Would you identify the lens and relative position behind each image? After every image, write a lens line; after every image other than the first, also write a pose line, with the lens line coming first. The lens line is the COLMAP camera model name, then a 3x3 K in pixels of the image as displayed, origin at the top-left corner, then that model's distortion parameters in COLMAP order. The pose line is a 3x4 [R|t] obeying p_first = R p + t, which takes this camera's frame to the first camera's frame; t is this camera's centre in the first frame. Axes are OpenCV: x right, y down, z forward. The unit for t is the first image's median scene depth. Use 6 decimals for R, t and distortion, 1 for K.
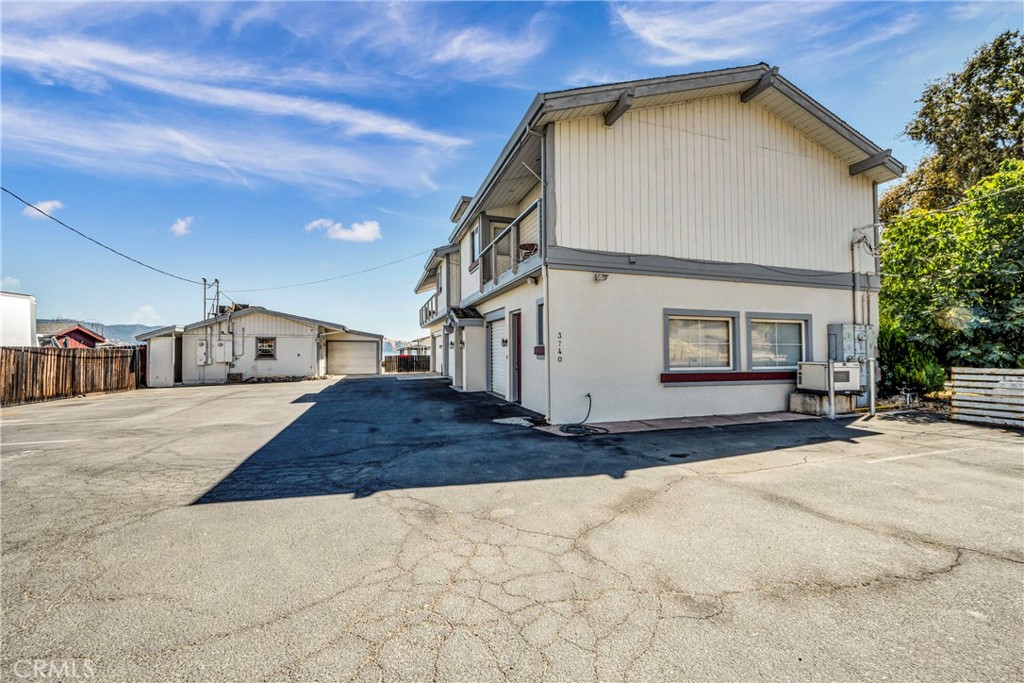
lens RADIAL K [[408.1, 0, 516.1], [0, 408.1, 353.6], [0, 0, 1]] dist [0.000554, 0.000005]
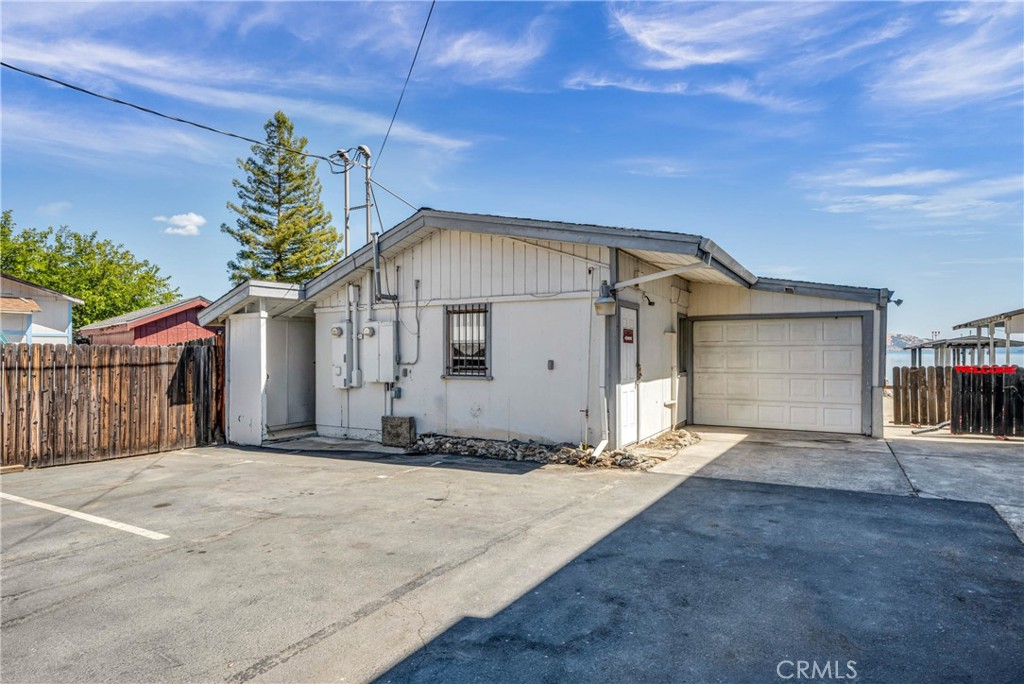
lens RADIAL K [[600.4, 0, 512.0], [0, 600.4, 342.0], [0, 0, 1]] dist [0.002907, -0.000078]
pose [[0.658651, -0.011681, -0.752358, -0.263212], [-0.005060, 0.999788, -0.019953, -0.003798], [0.752432, 0.016949, 0.658452, 0.761959]]
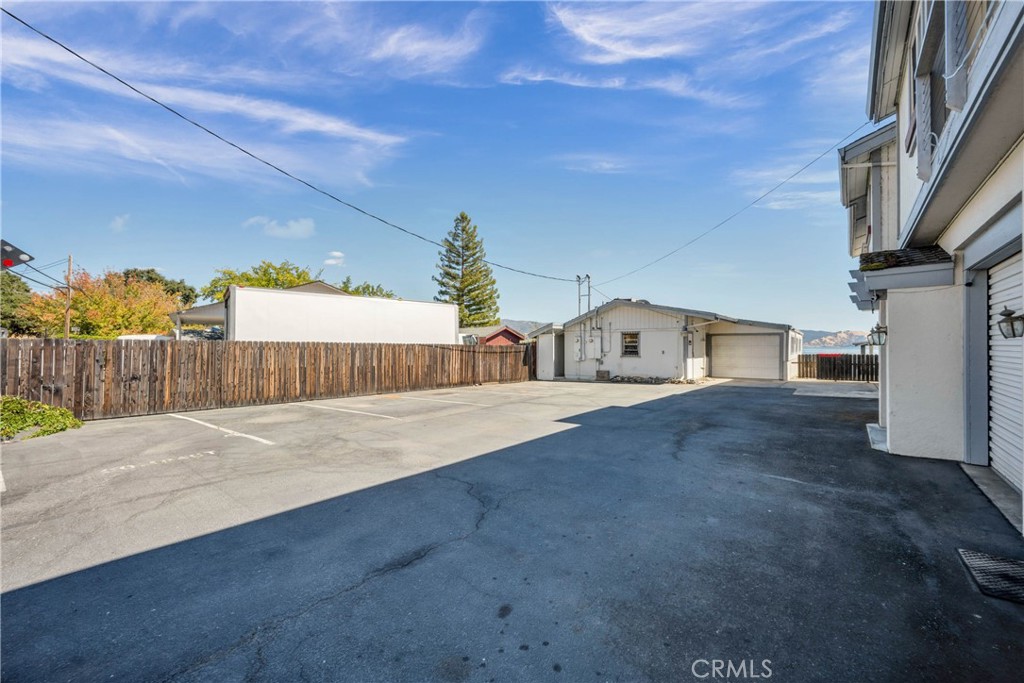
lens RADIAL K [[420.3, 0, 512.0], [0, 420.3, 341.5], [0, 0, 1]] dist [0.001403, 0.000101]
pose [[0.548168, -0.008495, -0.836325, 0.014586], [-0.007600, 0.999857, -0.015138, -0.003462], [0.836334, 0.014654, 0.548025, 0.291879]]
